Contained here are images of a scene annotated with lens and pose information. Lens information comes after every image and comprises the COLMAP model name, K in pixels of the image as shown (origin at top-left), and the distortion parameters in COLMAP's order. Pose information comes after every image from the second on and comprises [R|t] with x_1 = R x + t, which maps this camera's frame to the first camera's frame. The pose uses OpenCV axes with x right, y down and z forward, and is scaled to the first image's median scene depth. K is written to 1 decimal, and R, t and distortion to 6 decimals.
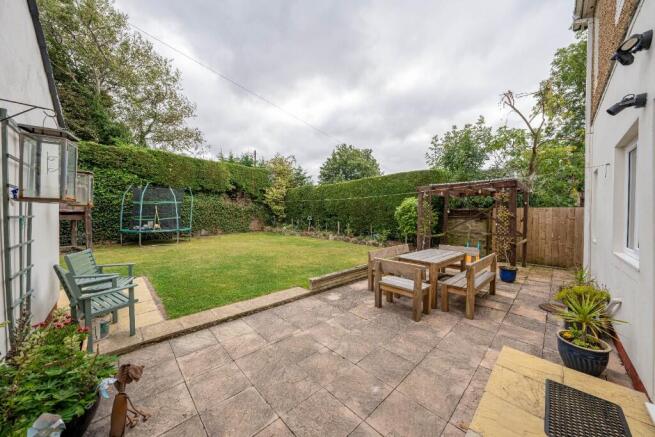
lens RADIAL K [[224.5, 0, 326.1], [0, 224.5, 215.7], [0, 0, 1]] dist [-0.023935, 0.004033]
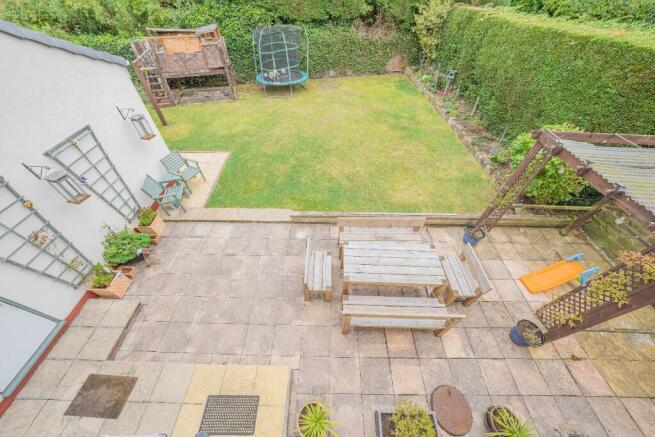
lens RADIAL K [[224.5, 0, 326.8], [0, 224.5, 214.7], [0, 0, 1]] dist [-0.023935, 0.004033]
pose [[0.715981, 0.503899, -0.483174, 0.548990], [-0.008544, 0.698380, 0.715676, -0.479349], [0.698068, -0.508282, 0.504332, 0.448959]]
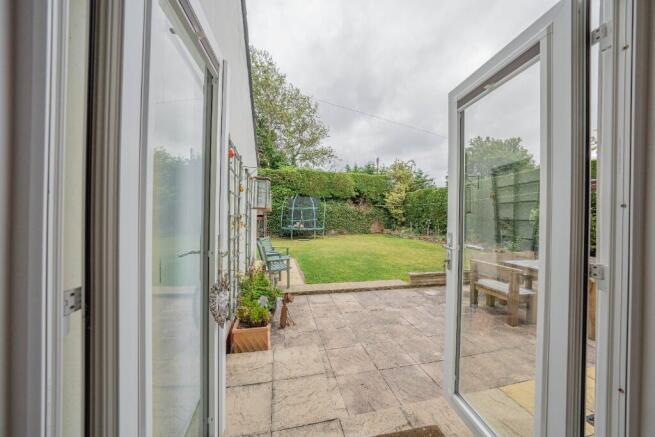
lens RADIAL K [[224.5, 0, 328.2], [0, 224.5, 215.7], [0, 0, 1]] dist [-0.023935, 0.004033]
pose [[0.859472, 0.002632, -0.511176, 0.131631], [-0.011417, 0.999836, -0.014048, 0.007070], [0.511055, 0.017910, 0.859362, -0.167576]]
